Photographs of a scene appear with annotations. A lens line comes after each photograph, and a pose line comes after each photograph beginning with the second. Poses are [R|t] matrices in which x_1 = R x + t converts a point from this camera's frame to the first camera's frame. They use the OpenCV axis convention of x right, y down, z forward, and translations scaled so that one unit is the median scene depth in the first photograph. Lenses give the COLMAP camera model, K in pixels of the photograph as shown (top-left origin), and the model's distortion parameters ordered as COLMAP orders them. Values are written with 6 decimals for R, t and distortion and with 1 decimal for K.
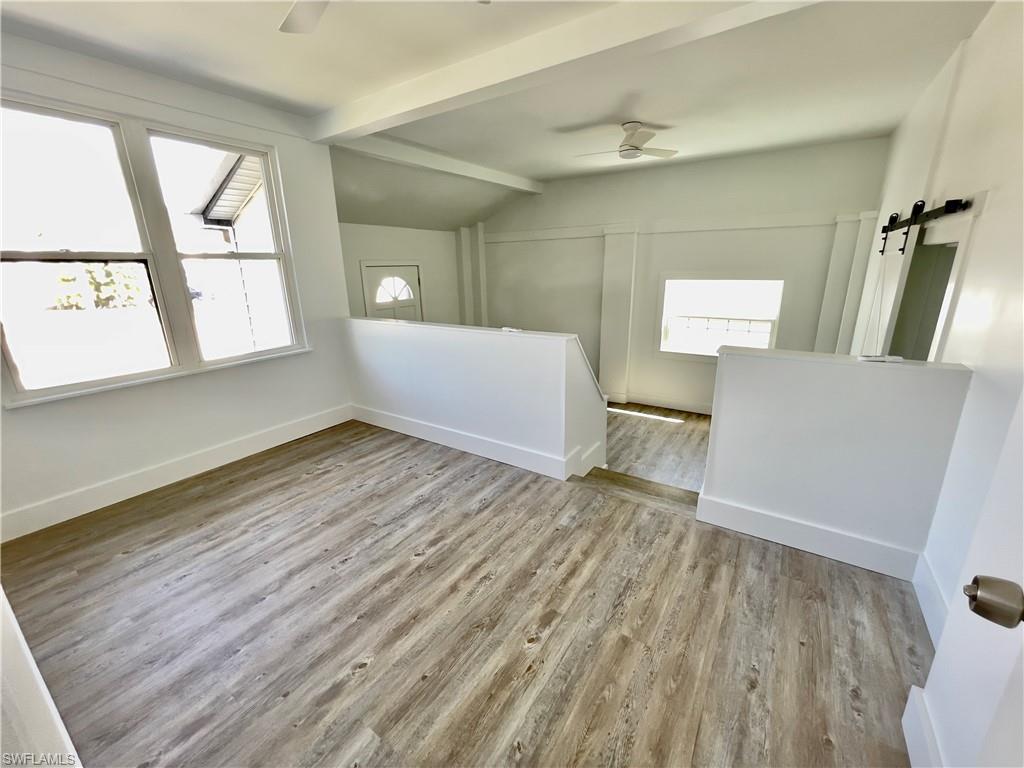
lens RADIAL K [[413.9, 0, 515.9], [0, 413.9, 384.2], [0, 0, 1]] dist [-0.002854, 0.001314]
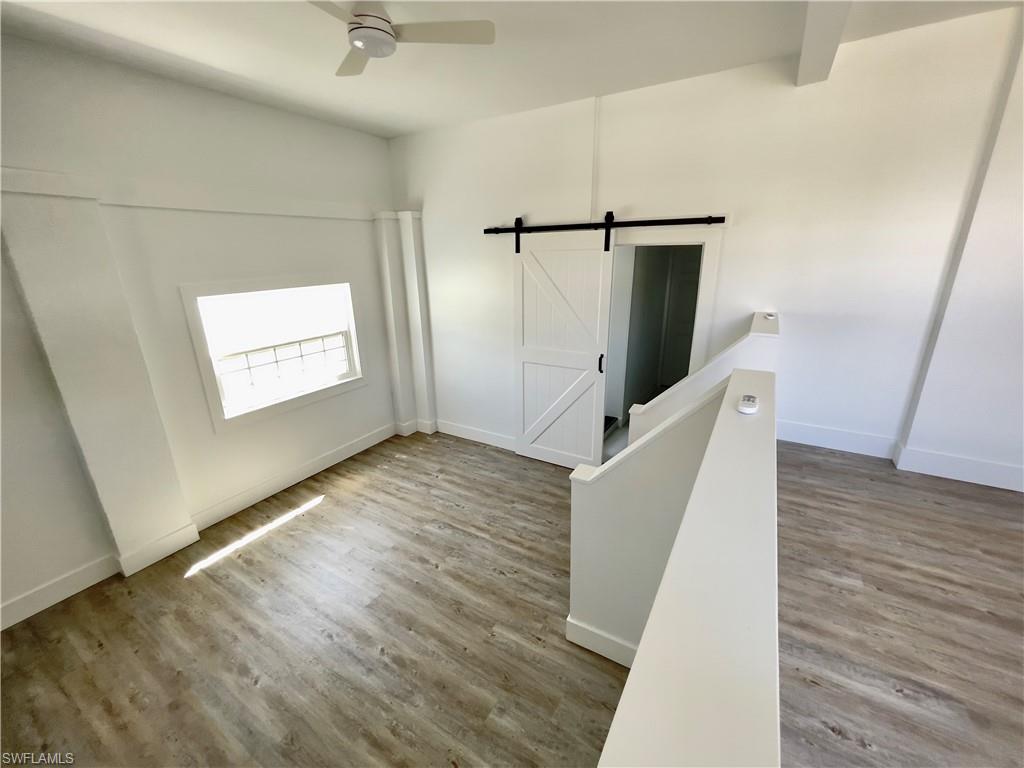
lens RADIAL K [[413.9, 0, 511.2], [0, 413.9, 387.5], [0, 0, 1]] dist [-0.002854, 0.001314]
pose [[-0.032392, -0.285364, 0.957872, -0.483584], [0.298613, 0.911838, 0.281748, -0.397904], [-0.953824, 0.295159, 0.055678, 1.410348]]
